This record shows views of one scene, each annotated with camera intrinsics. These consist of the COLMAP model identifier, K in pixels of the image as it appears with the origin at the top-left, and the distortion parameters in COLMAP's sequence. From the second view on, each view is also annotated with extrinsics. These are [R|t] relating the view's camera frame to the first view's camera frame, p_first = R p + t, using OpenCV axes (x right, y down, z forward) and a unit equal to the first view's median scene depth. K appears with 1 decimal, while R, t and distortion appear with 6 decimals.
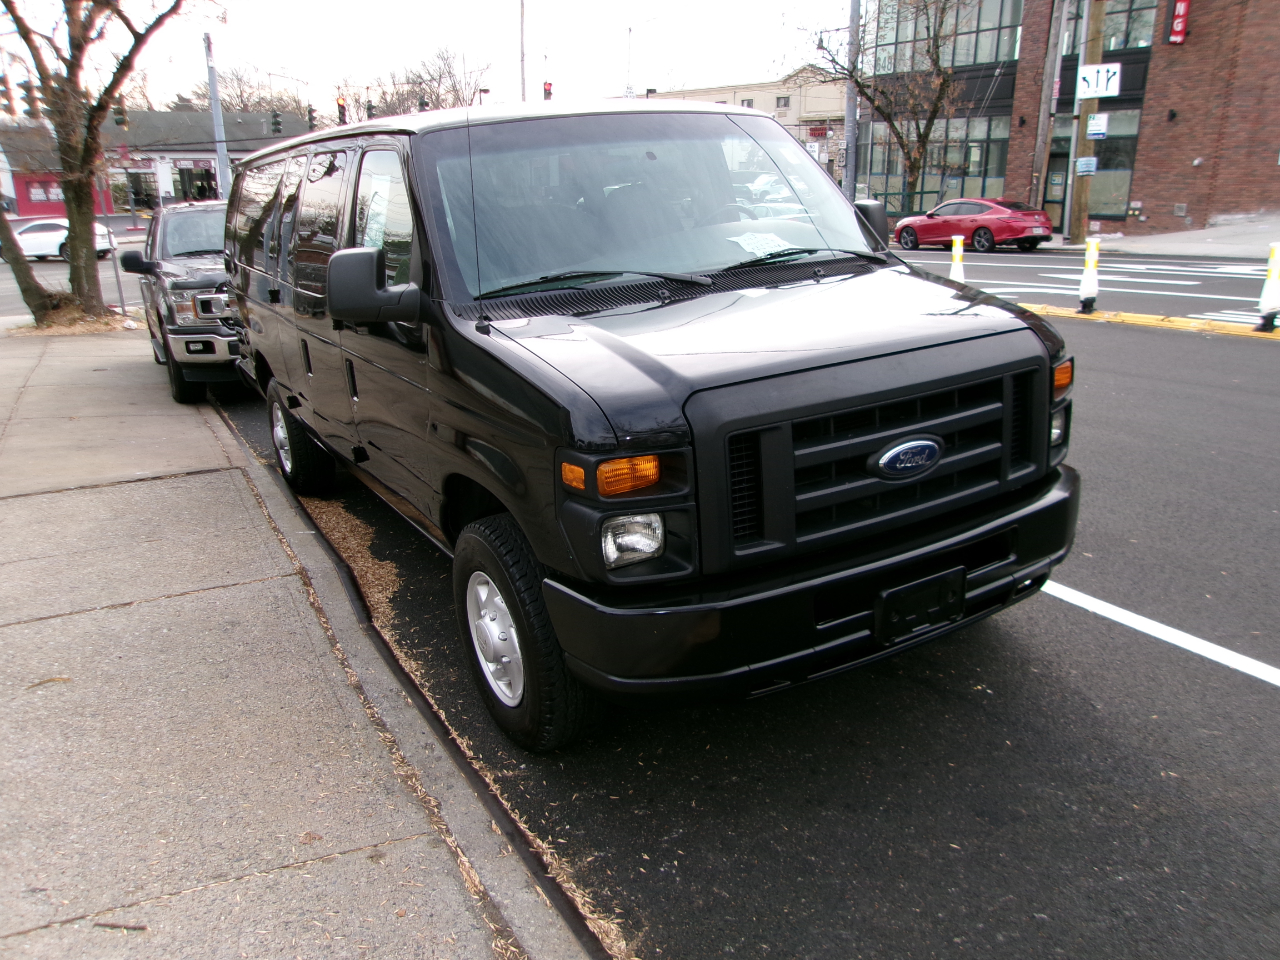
lens RADIAL K [[980.6, 0, 640.0], [0, 980.6, 480.0], [0, 0, 1]] dist [0.026054, -0.010246]
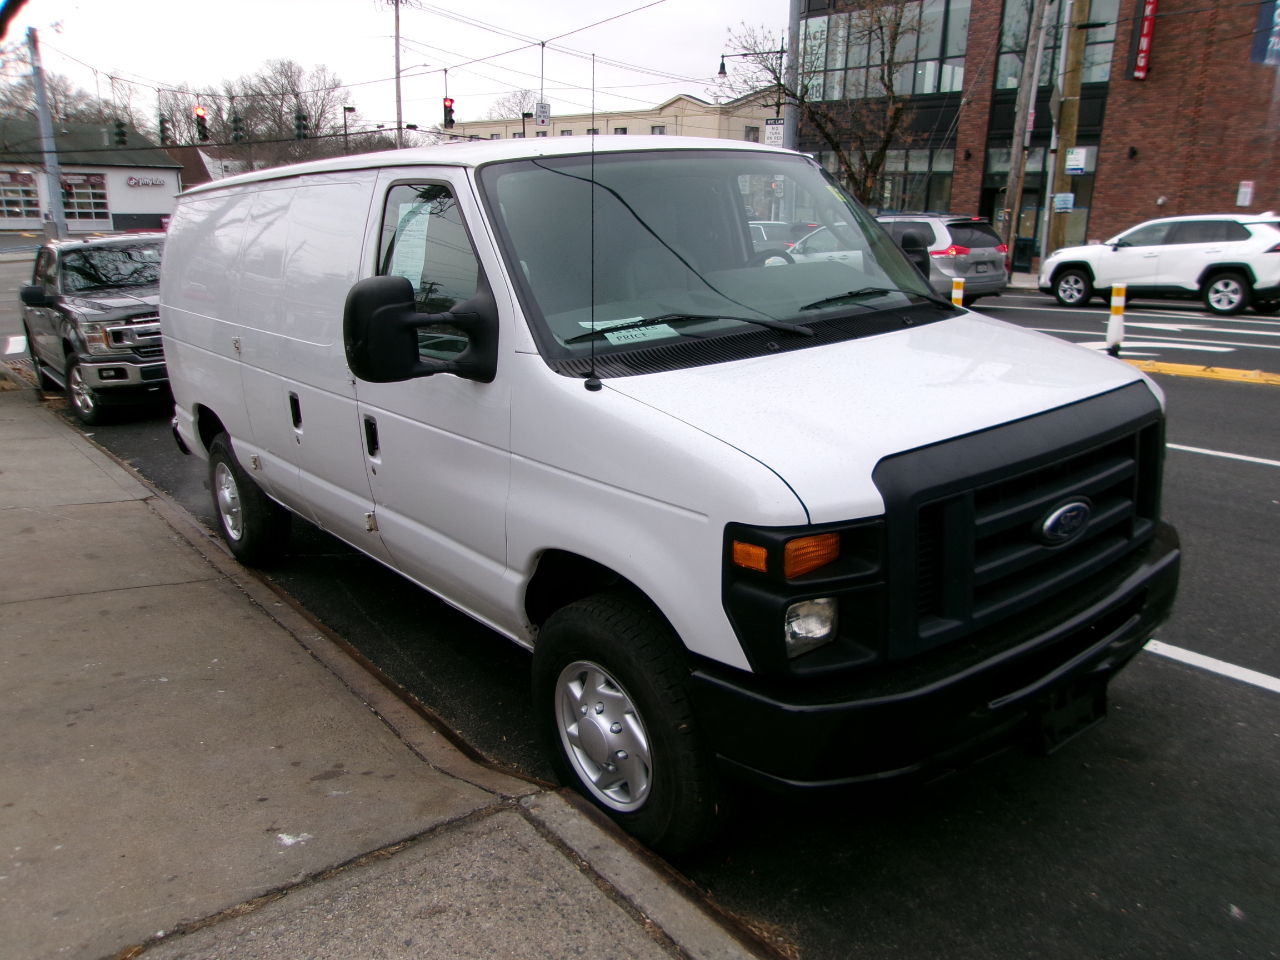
lens RADIAL K [[997.2, 0, 641.2], [0, 997.2, 477.5], [0, 0, 1]] dist [0.009512, 0.003779]
pose [[0.988395, -0.020132, 0.150568, -0.091860], [0.025150, 0.999187, -0.031497, -0.032837], [-0.149812, 0.034918, 0.988098, 0.117565]]
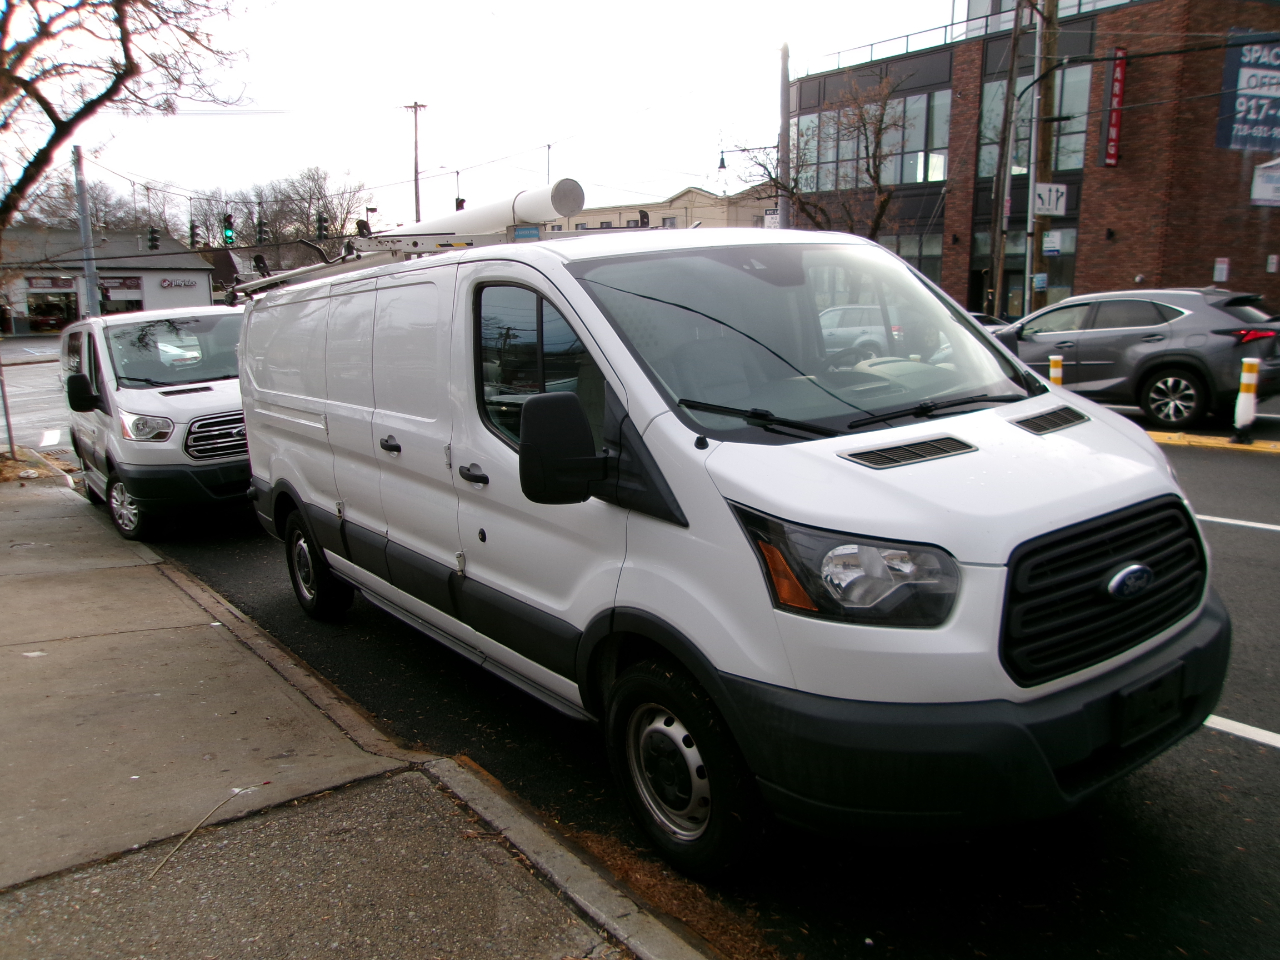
lens RADIAL K [[998.4, 0, 640.0], [0, 998.4, 480.0], [0, 0, 1]] dist [-0.004777, 0.018850]
pose [[0.991308, -0.027320, 0.128693, -0.076977], [0.042023, 0.992711, -0.112960, -0.024156], [-0.124669, 0.117386, 0.985230, 0.085366]]
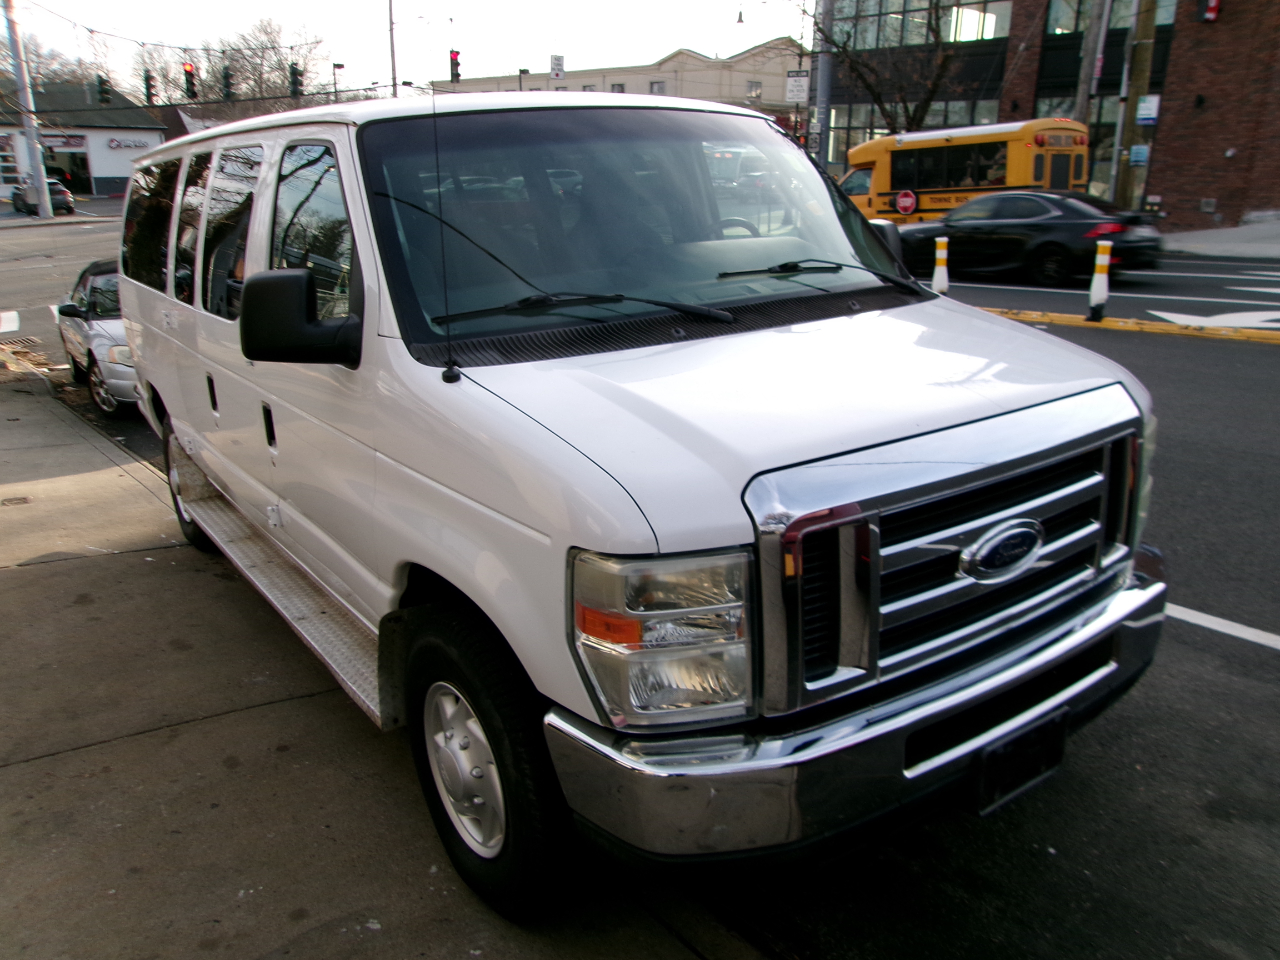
lens RADIAL K [[999.0, 0, 643.8], [0, 999.0, 471.4], [0, 0, 1]] dist [0.019117, -0.006950]
pose [[0.985968, -0.037432, 0.162684, -0.126490], [0.037976, 0.999279, -0.000237, -0.050038], [-0.162557, 0.006412, 0.986678, 0.179787]]
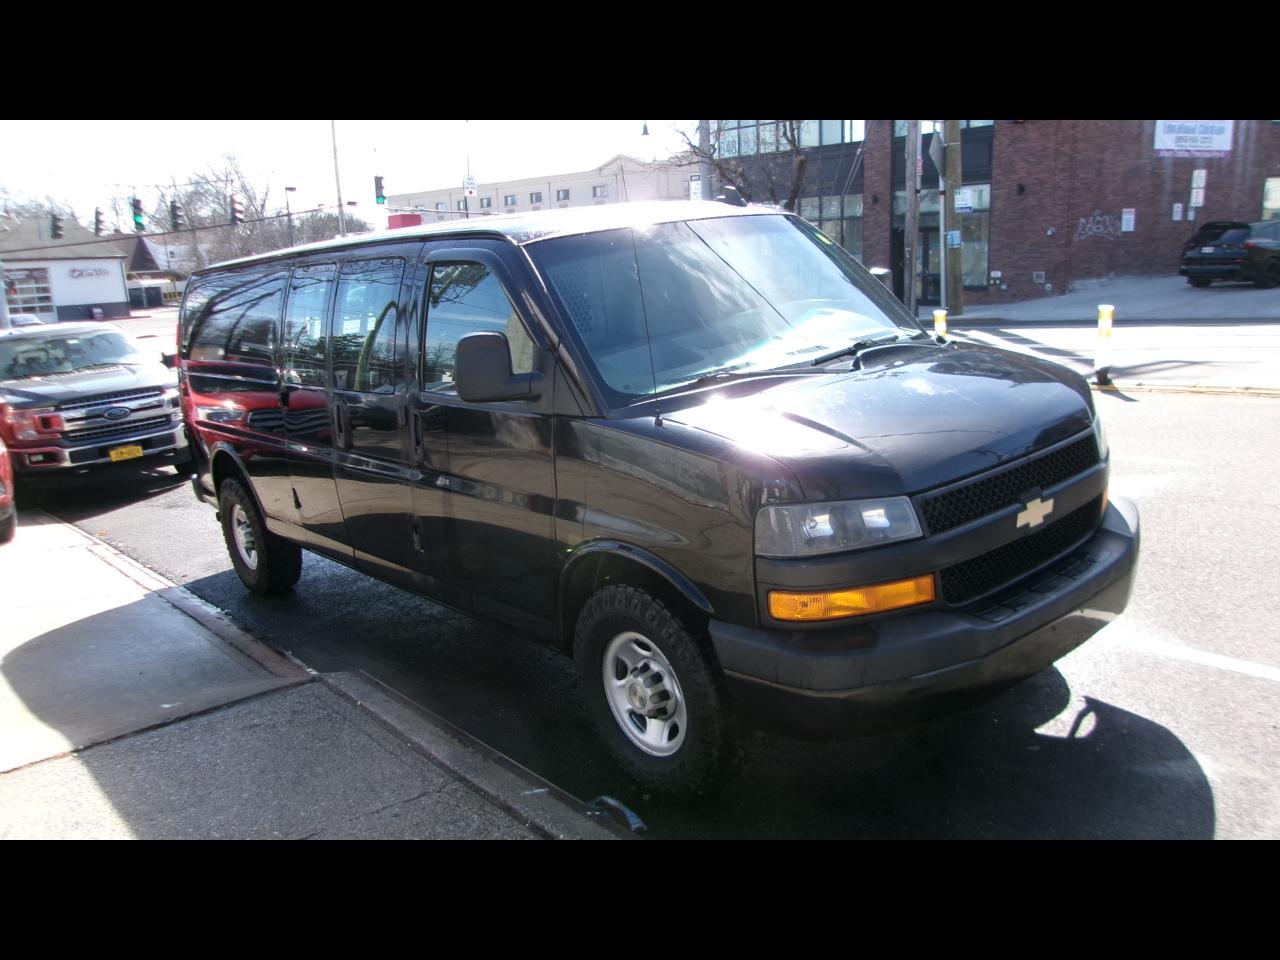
lens RADIAL K [[1019.0, 0, 640.0], [0, 1019.0, 480.0], [0, 0, 1]] dist [0.002601, 0.020580]
pose [[0.980911, -0.079500, 0.177466, -0.066360], [0.095806, 0.991740, -0.085278, -0.014671], [-0.169221, 0.100652, 0.980425, 0.054361]]
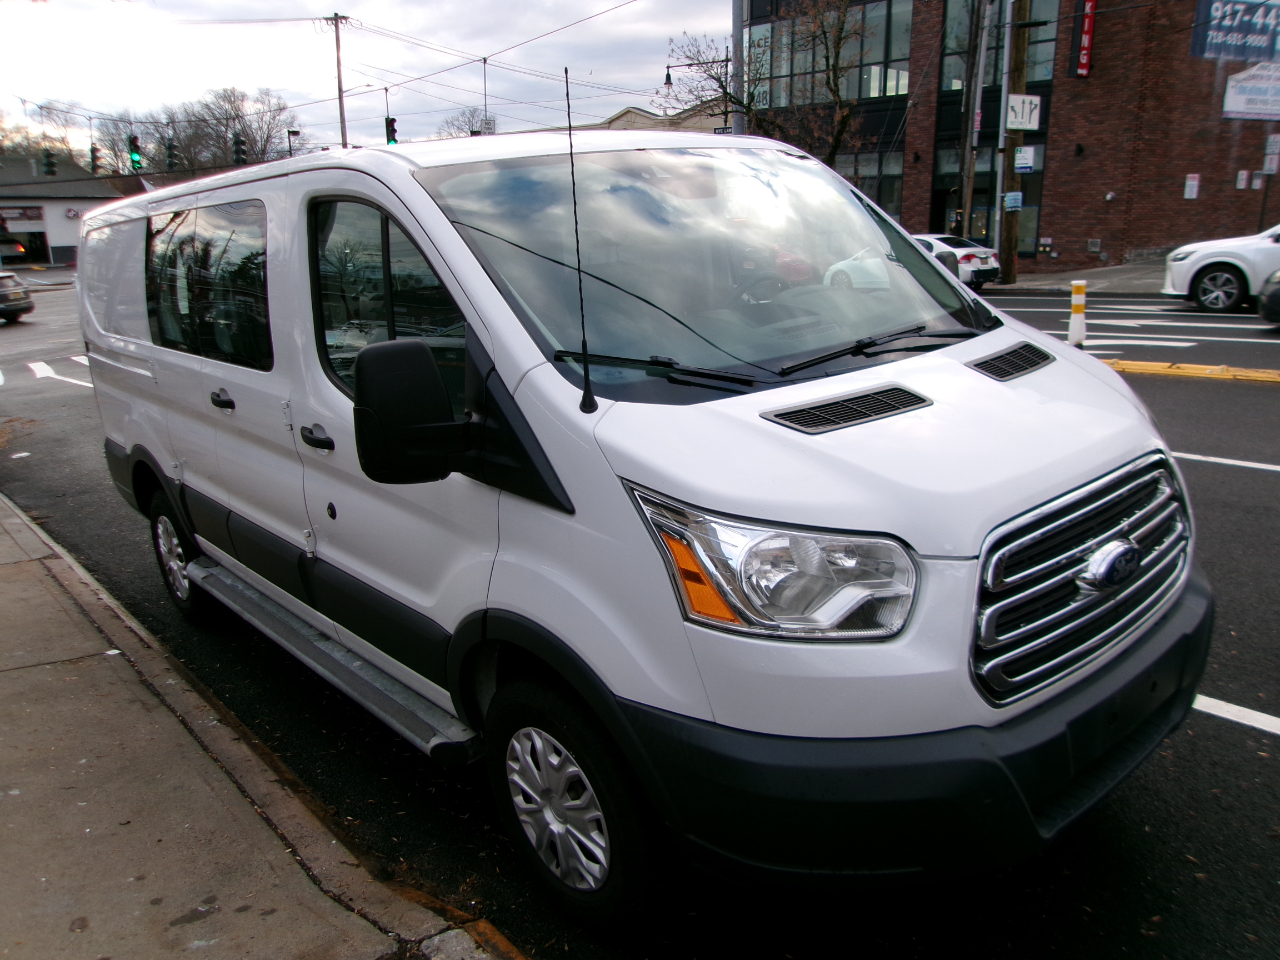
lens RADIAL K [[999.6, 0, 640.5], [0, 999.6, 477.0], [0, 0, 1]] dist [0.005527, 0.007229]
pose [[0.981039, -0.061205, 0.183892, -0.084272], [0.070303, 0.996583, -0.043363, -0.037452], [-0.180610, 0.055469, 0.981989, 0.134558]]
